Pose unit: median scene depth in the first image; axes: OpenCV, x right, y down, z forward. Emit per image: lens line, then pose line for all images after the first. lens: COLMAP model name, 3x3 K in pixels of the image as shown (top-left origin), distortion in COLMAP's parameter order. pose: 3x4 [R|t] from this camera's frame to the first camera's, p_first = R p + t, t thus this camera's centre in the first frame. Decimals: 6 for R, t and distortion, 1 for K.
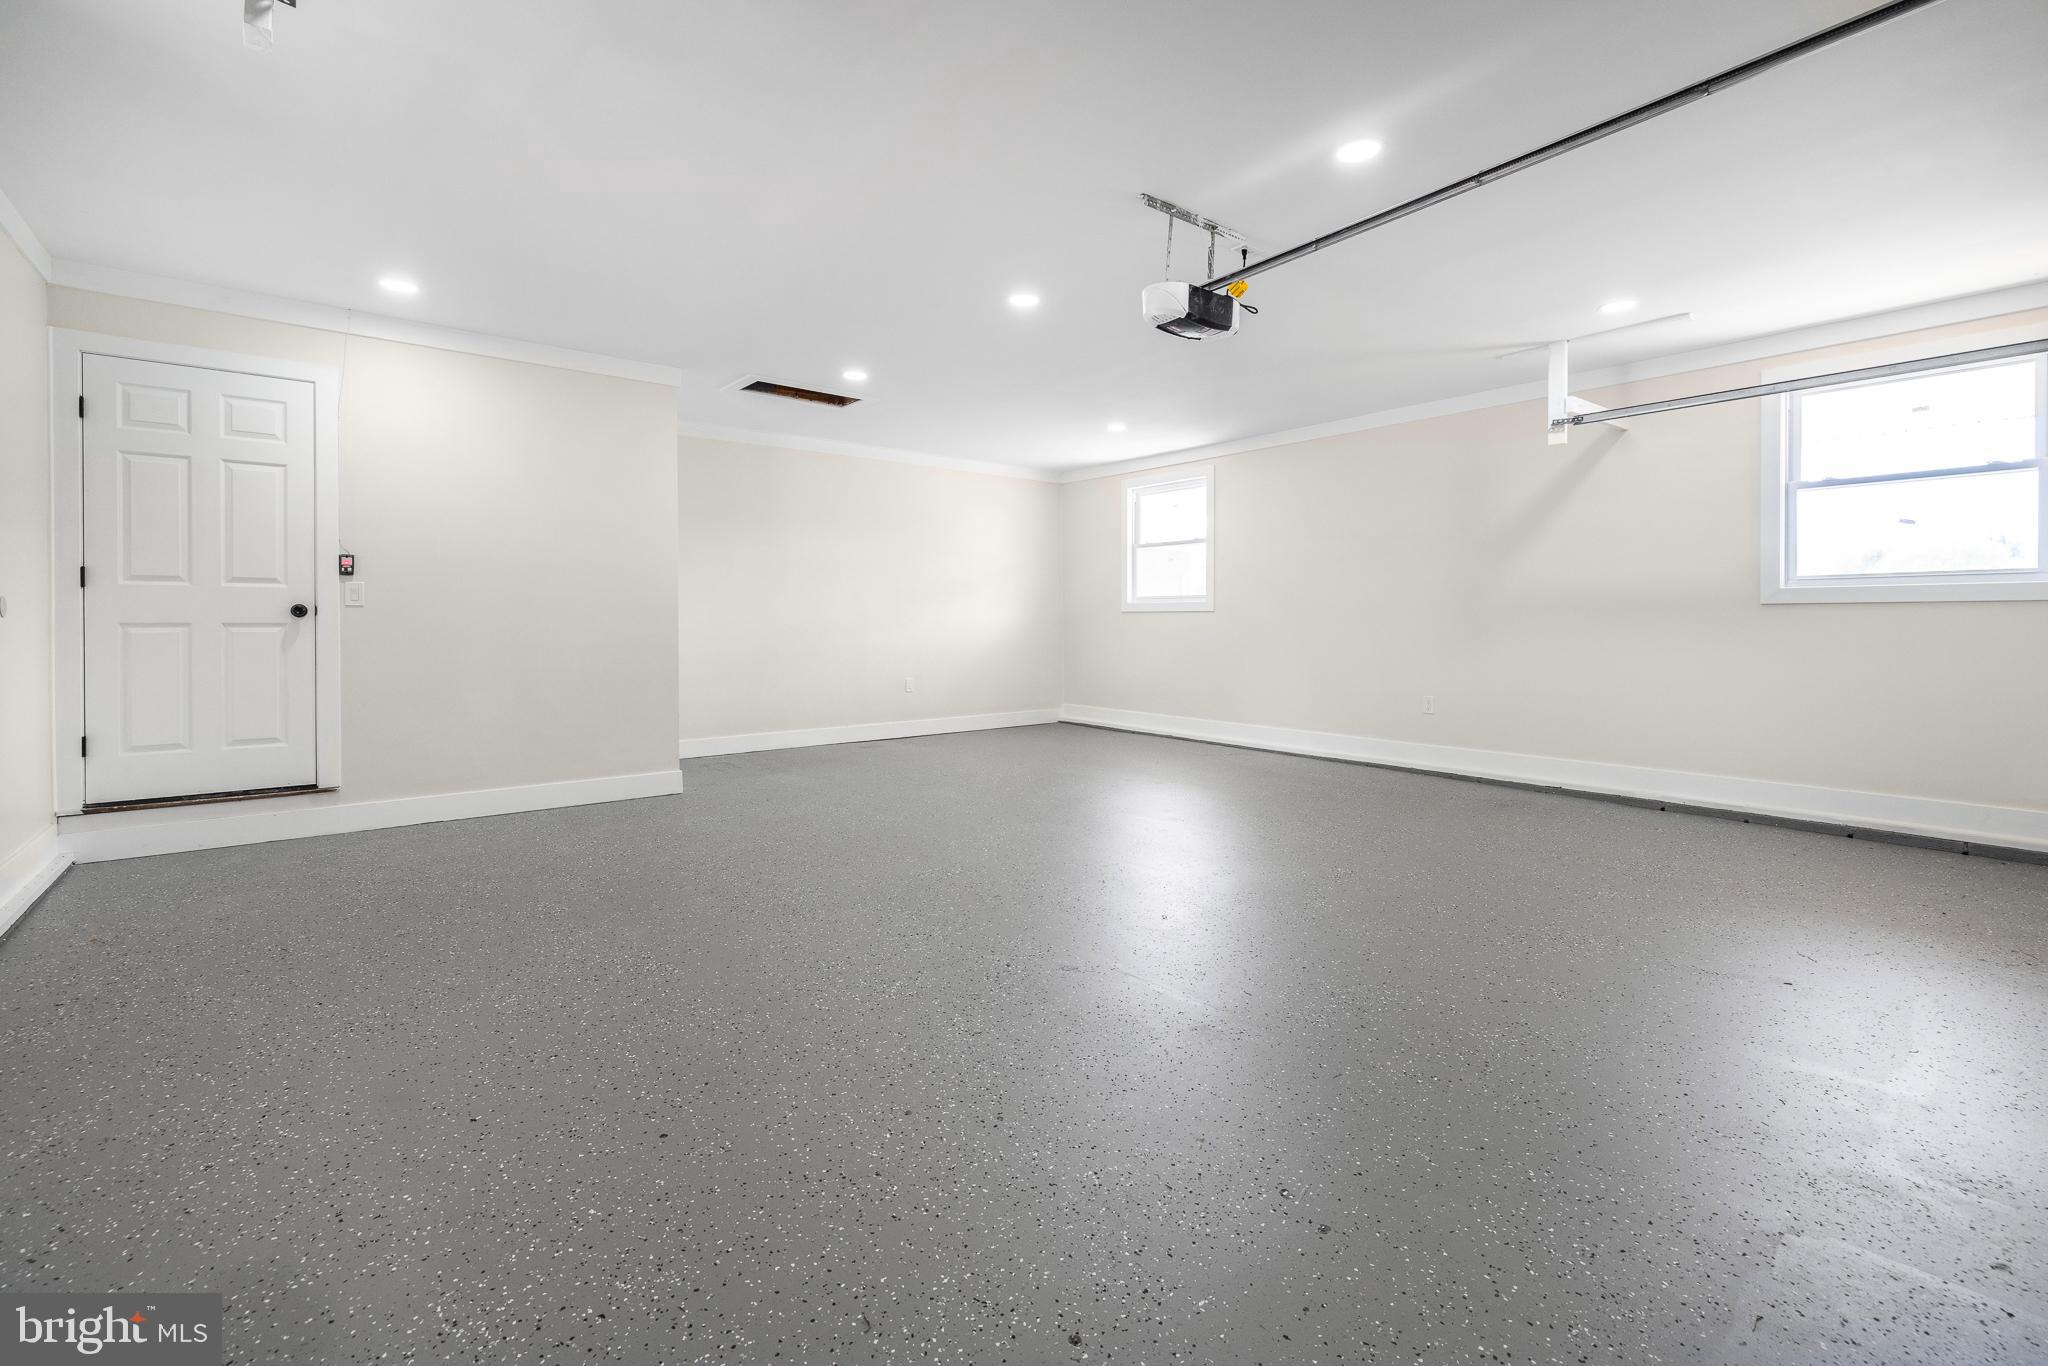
lens RADIAL K [[876.8, 0, 1042.3], [0, 876.8, 632.8], [0, 0, 1]] dist [-0.002931, -0.000748]
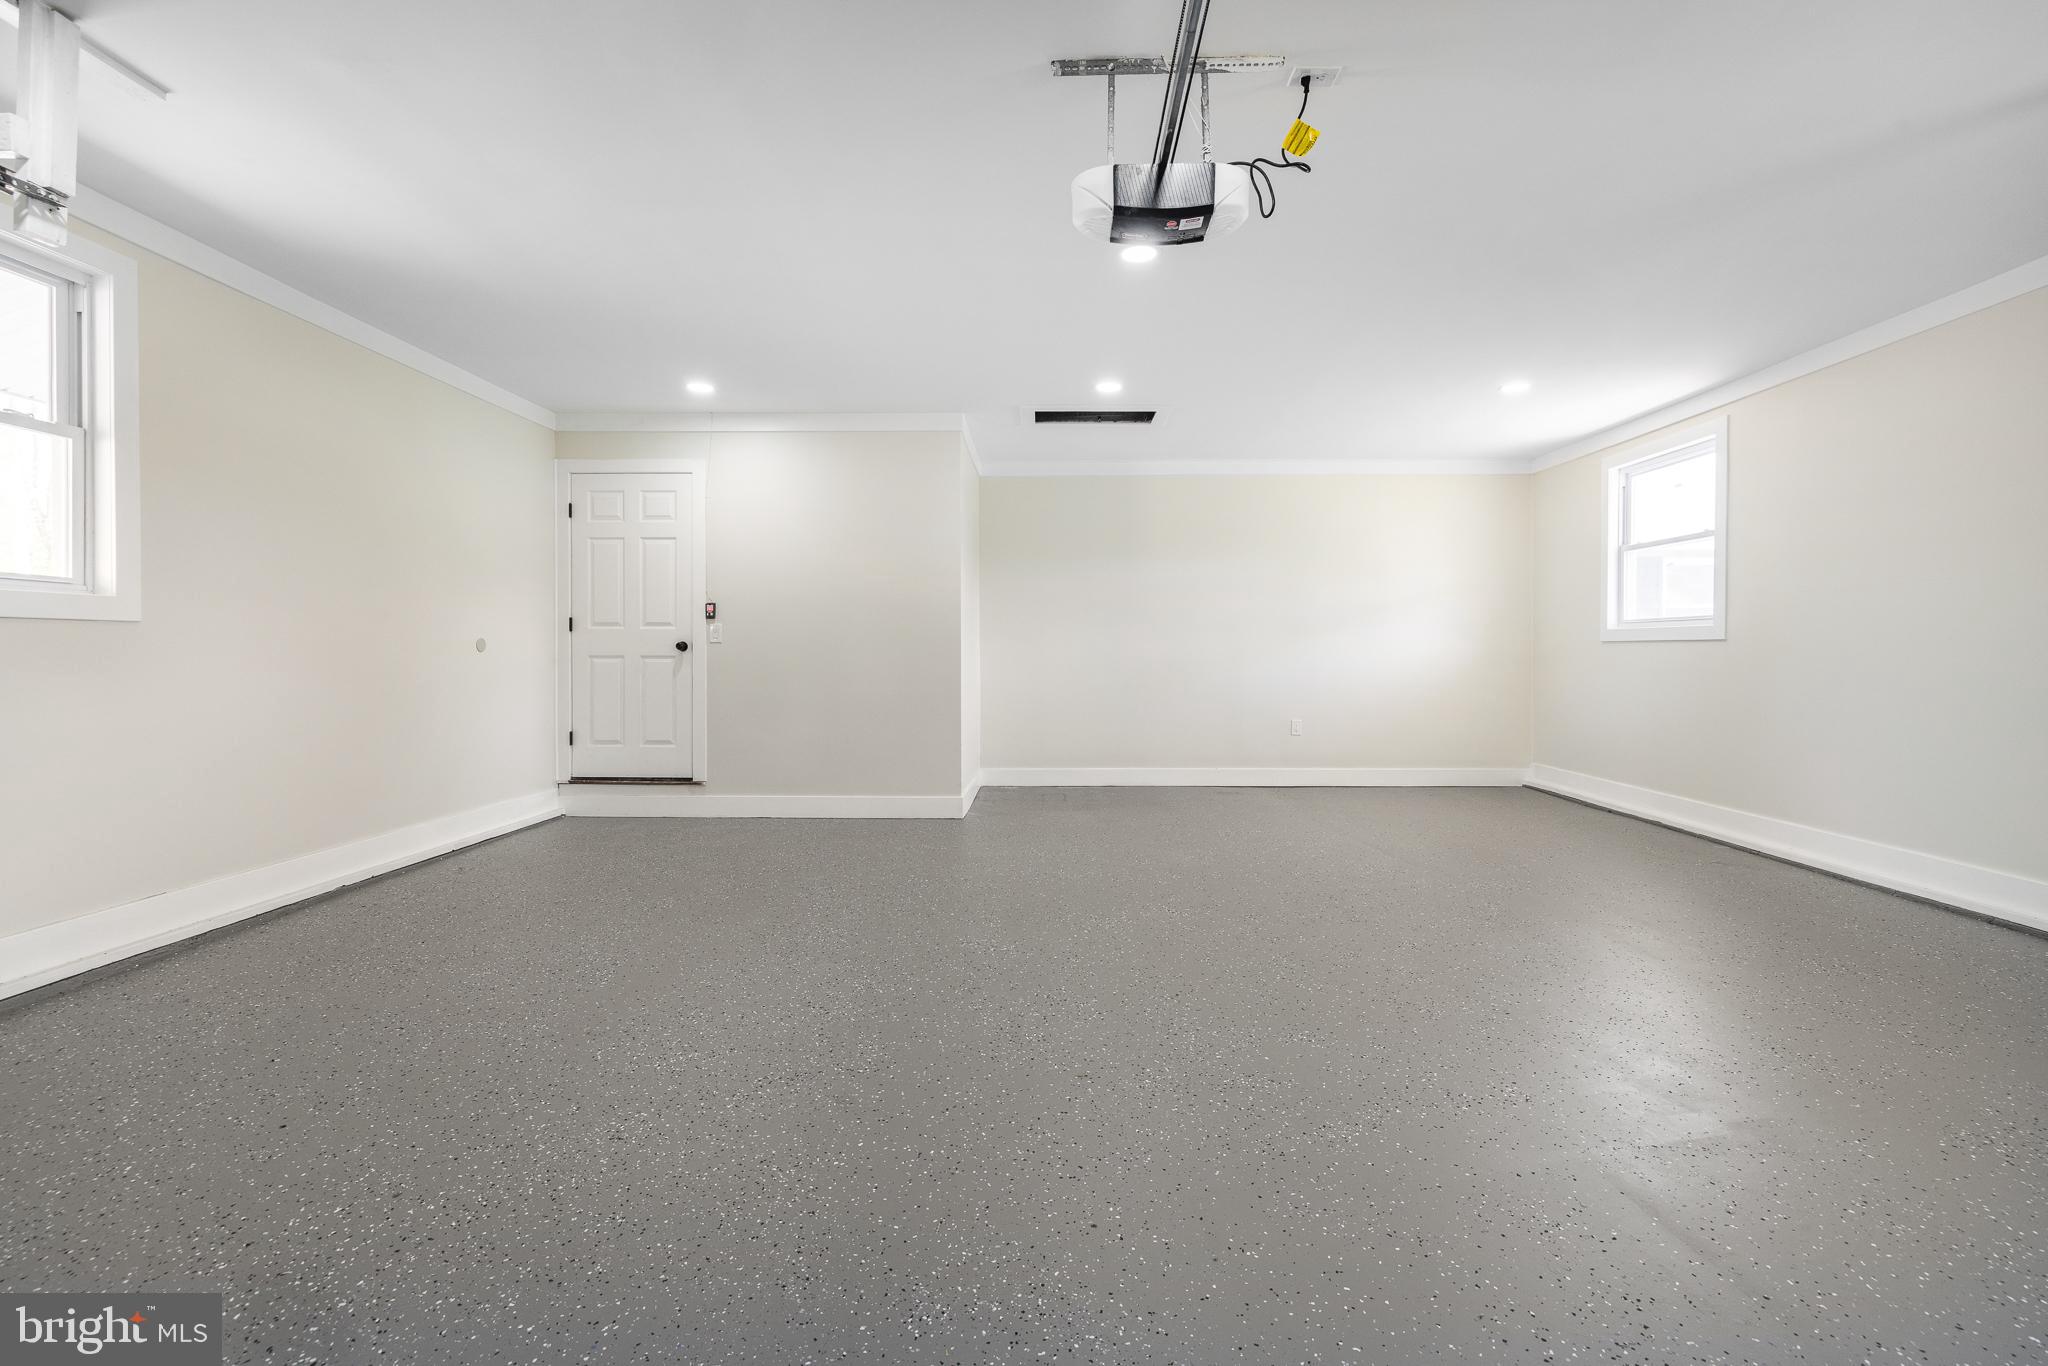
lens RADIAL K [[876.8, 0, 1030.2], [0, 876.8, 666.8], [0, 0, 1]] dist [-0.002931, -0.000748]
pose [[0.766114, 0.010537, -0.642618, 0.373642], [-0.009319, 0.999943, 0.005287, -0.005717], [0.642637, 0.001938, 0.766168, 0.289064]]
